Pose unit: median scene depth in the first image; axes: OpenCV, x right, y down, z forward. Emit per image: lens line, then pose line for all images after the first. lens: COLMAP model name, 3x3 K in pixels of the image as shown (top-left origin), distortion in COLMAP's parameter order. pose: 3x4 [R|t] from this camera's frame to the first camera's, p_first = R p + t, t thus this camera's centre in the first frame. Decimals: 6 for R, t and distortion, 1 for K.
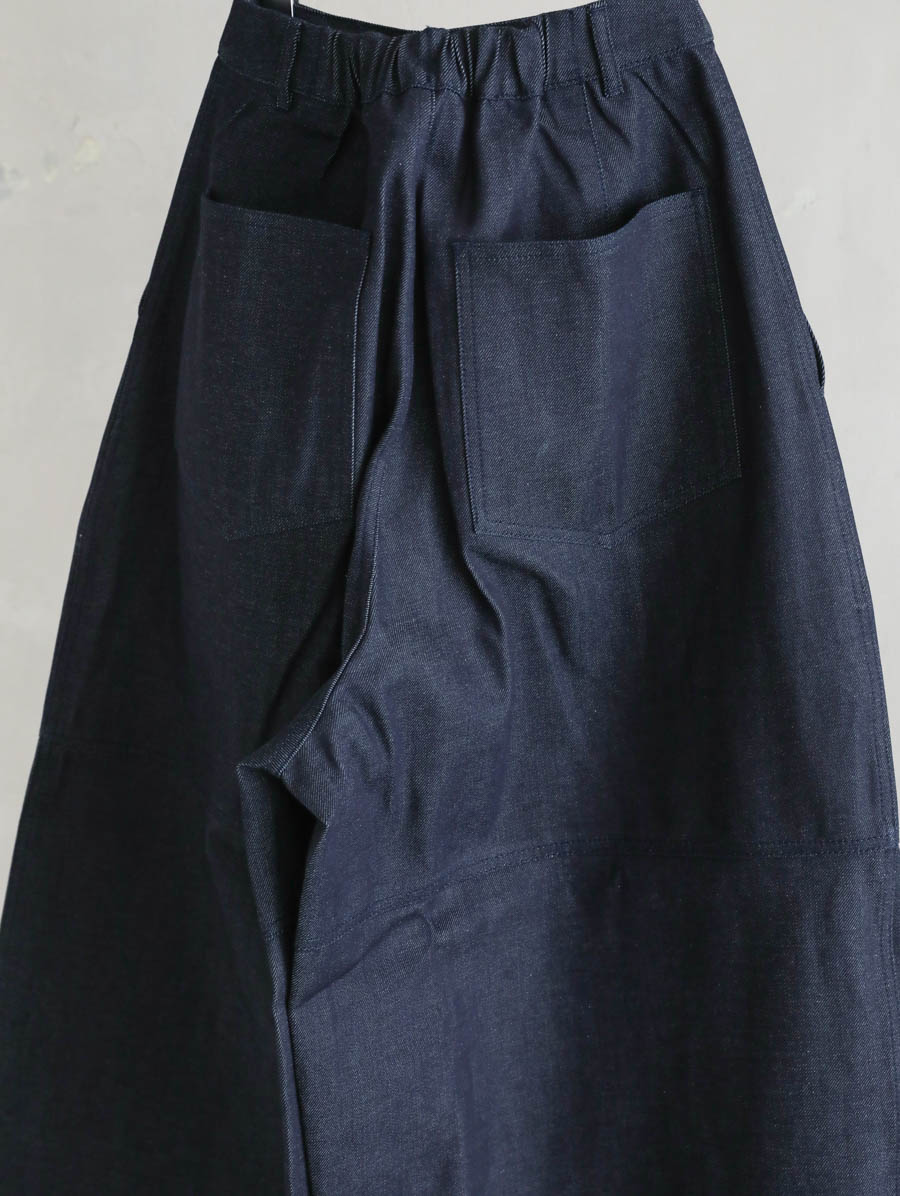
lens RADIAL K [[1765.4, 0, 447.4], [0, 1765.4, 565.2], [0, 0, 1]] dist [0.041956, 0.066908]
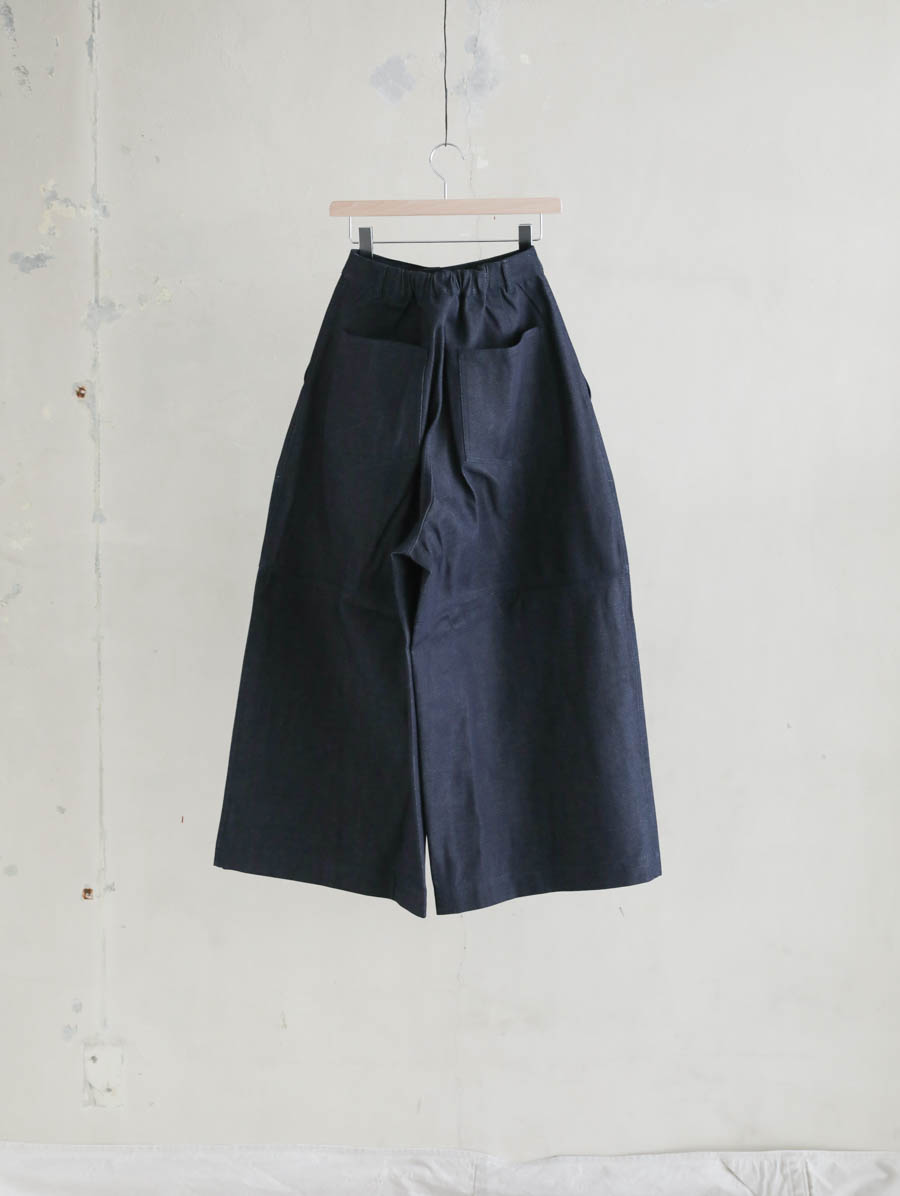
lens RADIAL K [[1824.9, 0, 450.7], [0, 1824.9, 529.7], [0, 0, 1]] dist [0.021385, 0.047659]
pose [[0.966518, -0.063450, 0.248631, -0.685687], [0.070153, 0.997370, -0.018185, 0.130326], [-0.246823, 0.035018, 0.968428, -1.590535]]
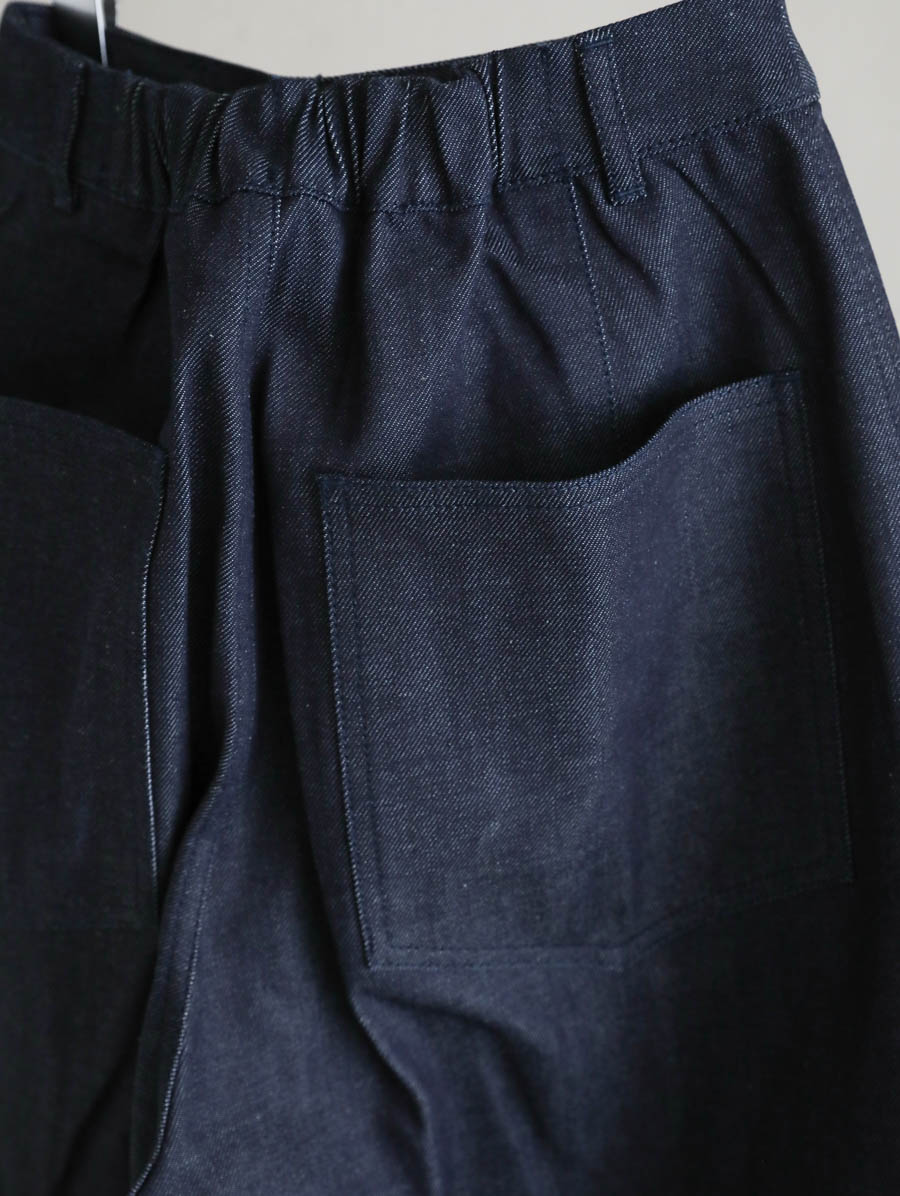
lens RADIAL K [[1697.1, 0, 451.4], [0, 1697.1, 558.6], [0, 0, 1]] dist [0.012374, 0.004223]
pose [[0.995829, 0.026602, -0.087273, 0.087584], [-0.025093, 0.999517, 0.018349, -0.163417], [0.087719, -0.016083, 0.996015, 0.475183]]
